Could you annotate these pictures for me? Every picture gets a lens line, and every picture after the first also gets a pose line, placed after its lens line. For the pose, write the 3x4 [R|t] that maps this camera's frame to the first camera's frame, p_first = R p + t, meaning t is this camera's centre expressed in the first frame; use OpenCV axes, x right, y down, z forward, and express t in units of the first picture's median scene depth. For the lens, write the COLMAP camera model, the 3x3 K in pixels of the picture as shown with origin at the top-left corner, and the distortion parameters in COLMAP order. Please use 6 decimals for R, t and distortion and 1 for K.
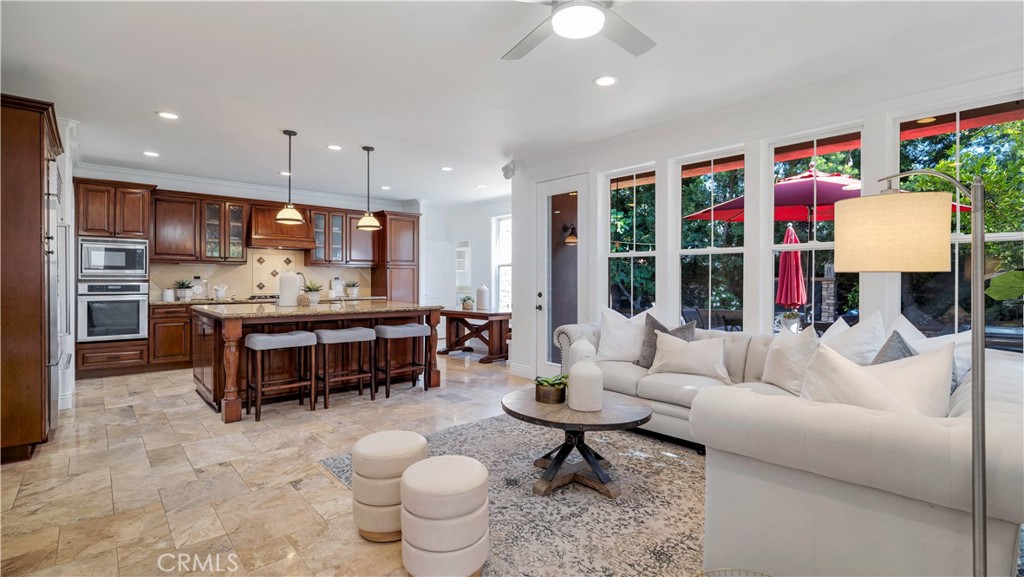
lens RADIAL K [[458.4, 0, 511.2], [0, 458.4, 282.4], [0, 0, 1]] dist [-0.001969, 0.000245]
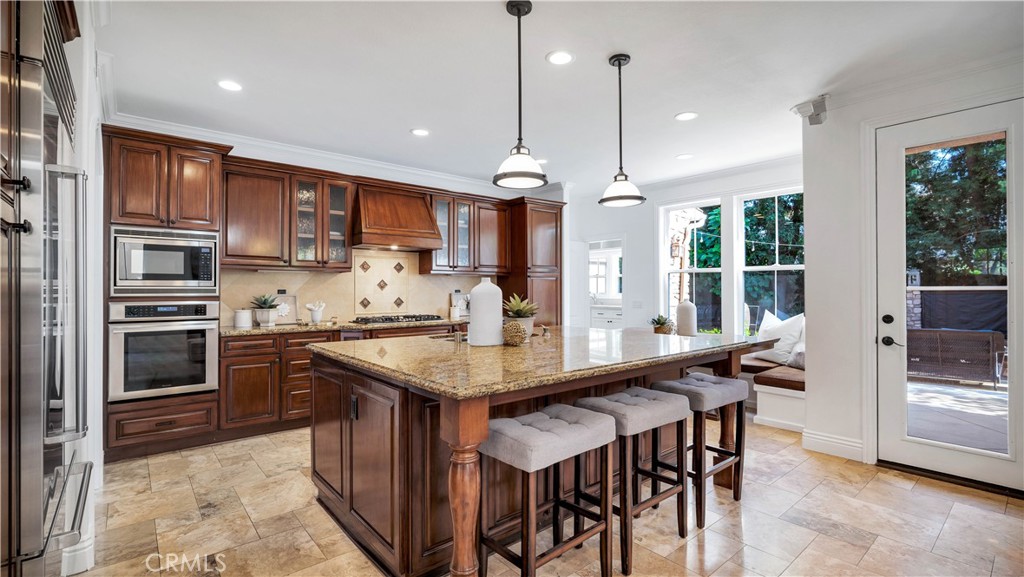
lens RADIAL K [[463.4, 0, 527.2], [0, 463.4, 287.8], [0, 0, 1]] dist [-0.006135, -0.000381]
pose [[0.999669, -0.005597, -0.025113, -0.359926], [0.005370, 0.999944, -0.009083, -0.009312], [0.025162, 0.008946, 0.999643, 0.384172]]
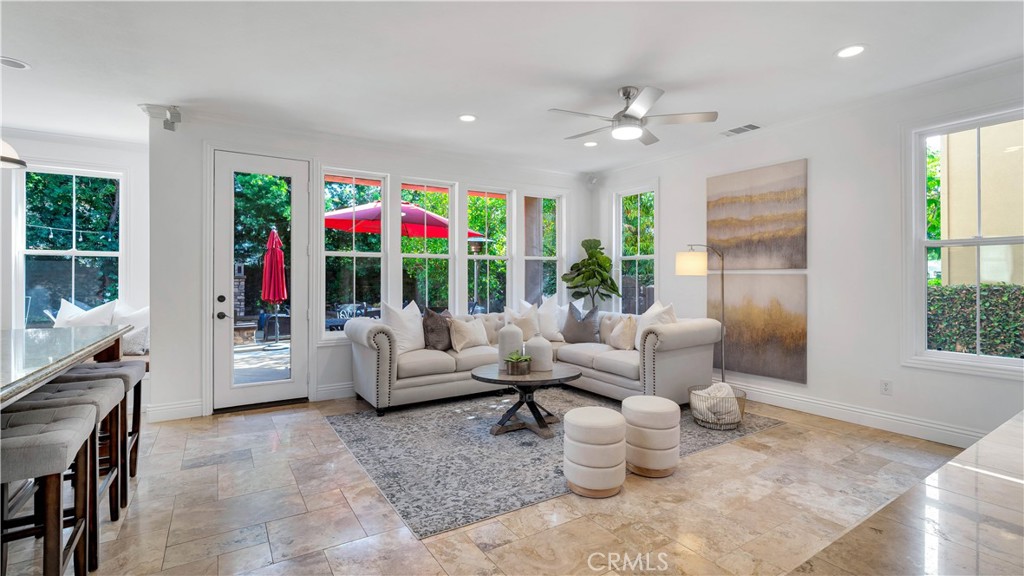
lens RADIAL K [[457.0, 0, 508.2], [0, 457.0, 275.7], [0, 0, 1]] dist [-0.013601, 0.000025]
pose [[0.178597, 0.003408, 0.983916, -0.558587], [0.007206, 0.999963, -0.004772, -0.003609], [-0.983896, 0.007942, 0.178566, 0.382945]]
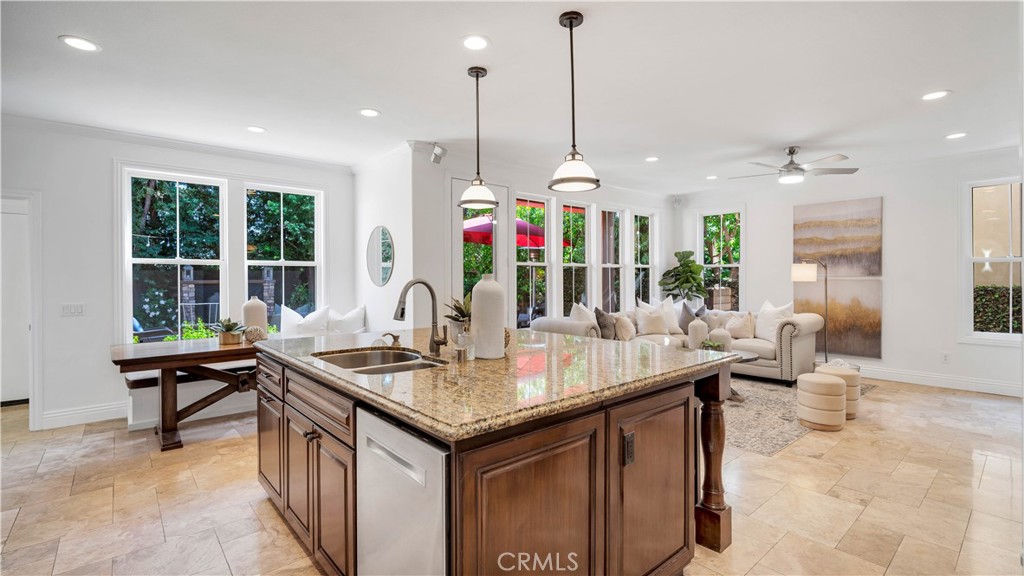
lens RADIAL K [[458.4, 0, 511.2], [0, 458.4, 281.9], [0, 0, 1]] dist [-0.001969, 0.000245]
pose [[0.027008, -0.008760, 0.999597, -0.784688], [0.013032, 0.999880, 0.008411, -0.020359], [-0.999550, 0.012799, 0.027119, 0.816489]]
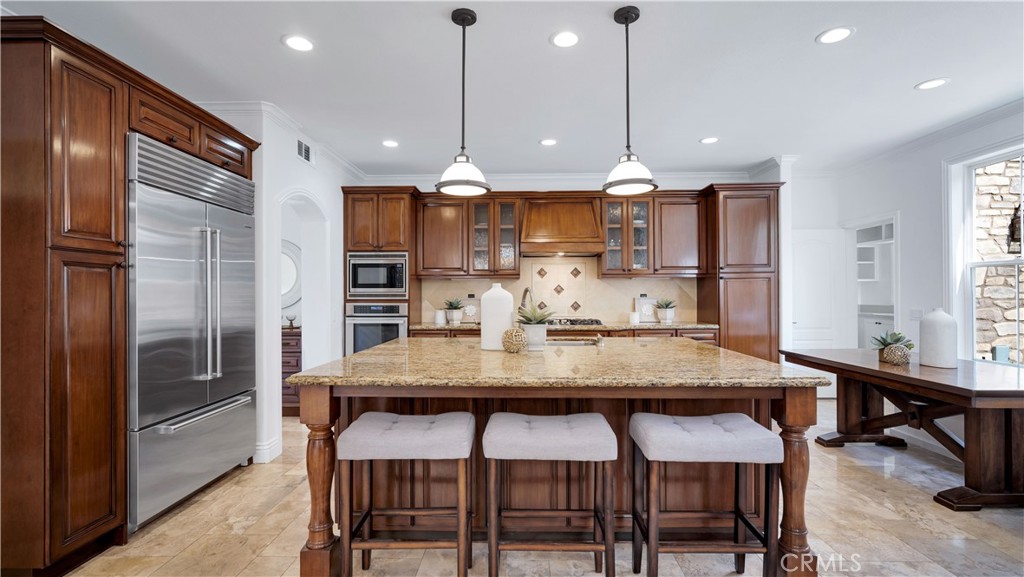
lens RADIAL K [[462.1, 0, 513.5], [0, 462.1, 295.5], [0, 0, 1]] dist [-0.003100, -0.000048]
pose [[0.731737, -0.005580, -0.681564, -0.074573], [0.003360, 0.999984, -0.004580, -0.008359], [0.681579, 0.001062, 0.731744, 0.519185]]
